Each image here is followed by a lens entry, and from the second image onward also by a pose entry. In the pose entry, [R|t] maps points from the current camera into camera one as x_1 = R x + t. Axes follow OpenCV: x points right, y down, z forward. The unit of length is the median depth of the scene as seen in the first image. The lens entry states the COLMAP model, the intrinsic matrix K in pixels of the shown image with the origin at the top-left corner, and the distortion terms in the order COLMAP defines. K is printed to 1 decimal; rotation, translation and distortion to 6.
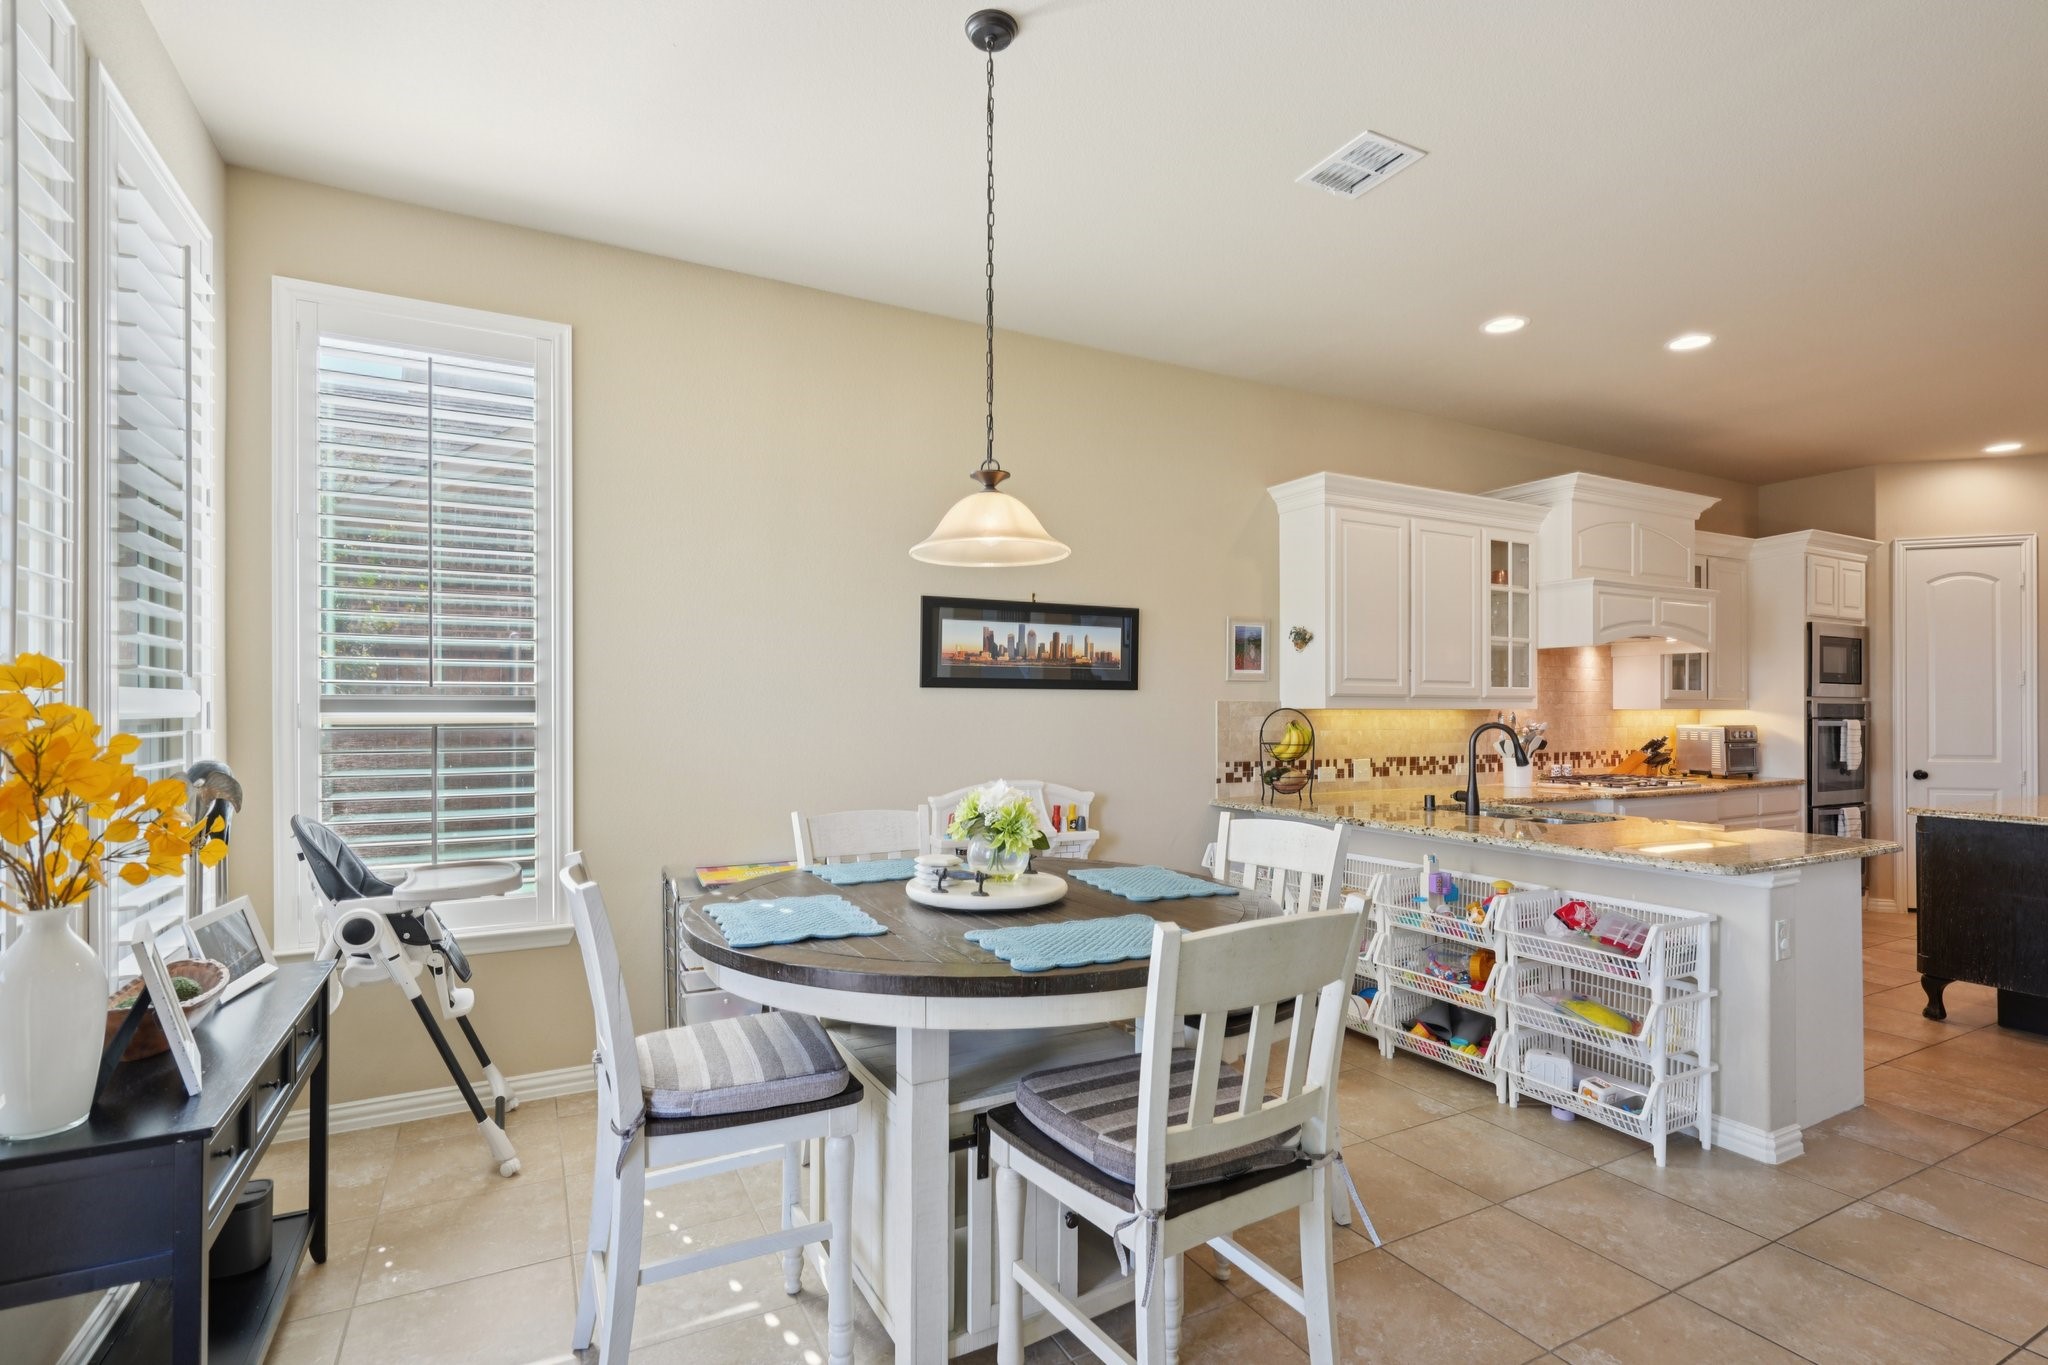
lens RADIAL K [[938.5, 0, 1042.2], [0, 938.5, 702.3], [0, 0, 1]] dist [-0.002910, 0.002265]
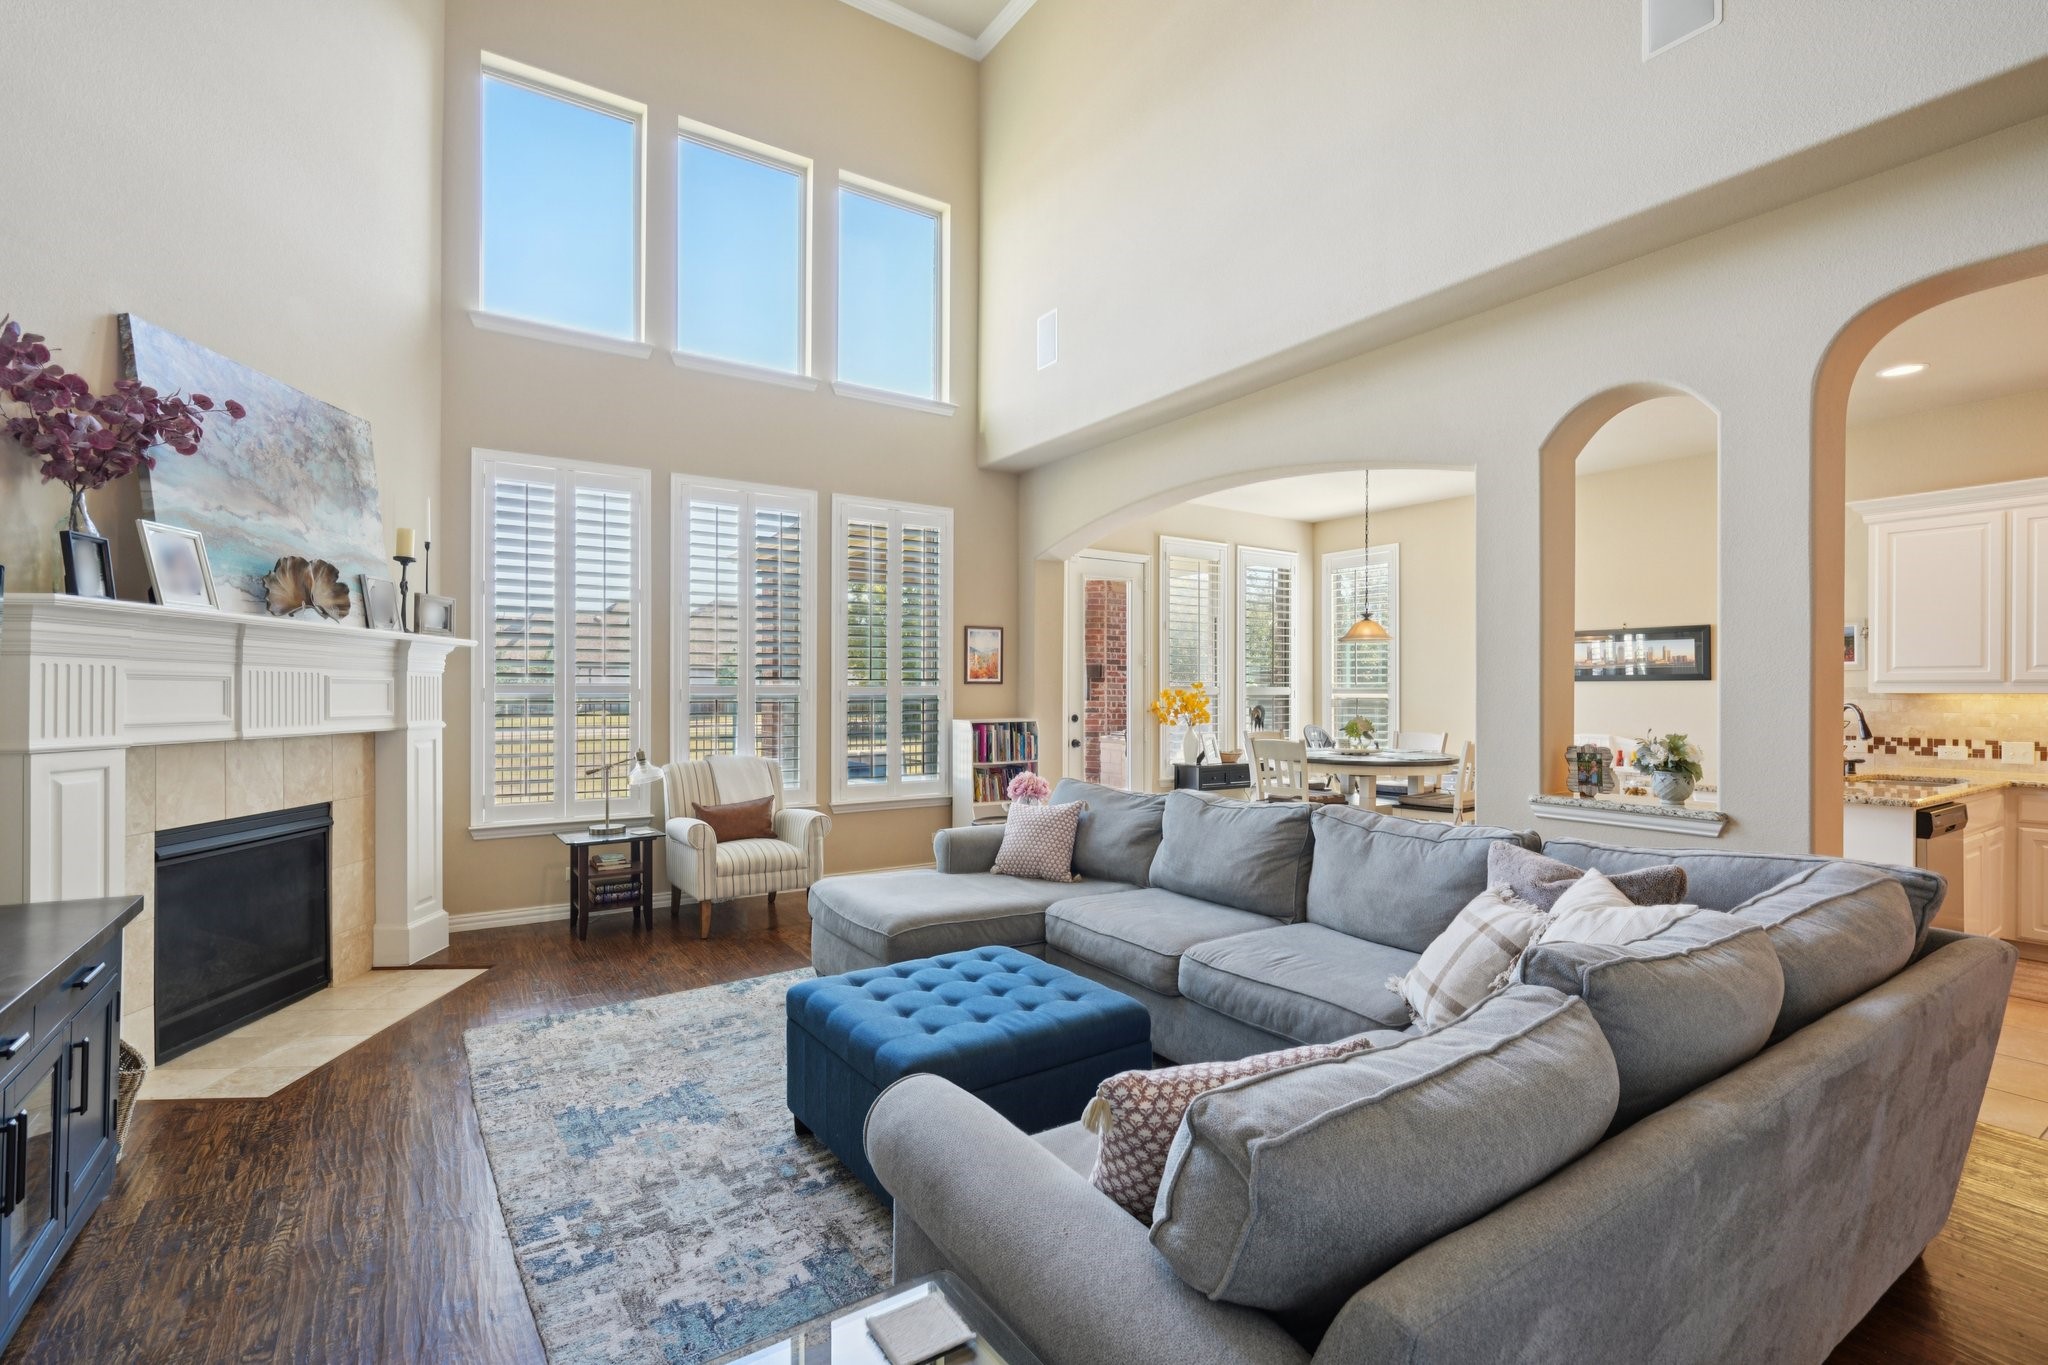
lens RADIAL K [[938.5, 0, 1029.8], [0, 938.5, 694.9], [0, 0, 1]] dist [-0.002910, 0.002265]
pose [[0.121172, 0.000622, -0.992631, 1.090557], [0.002812, 0.999996, 0.000970, 0.004458], [0.992628, -0.002909, 0.121170, -0.170483]]
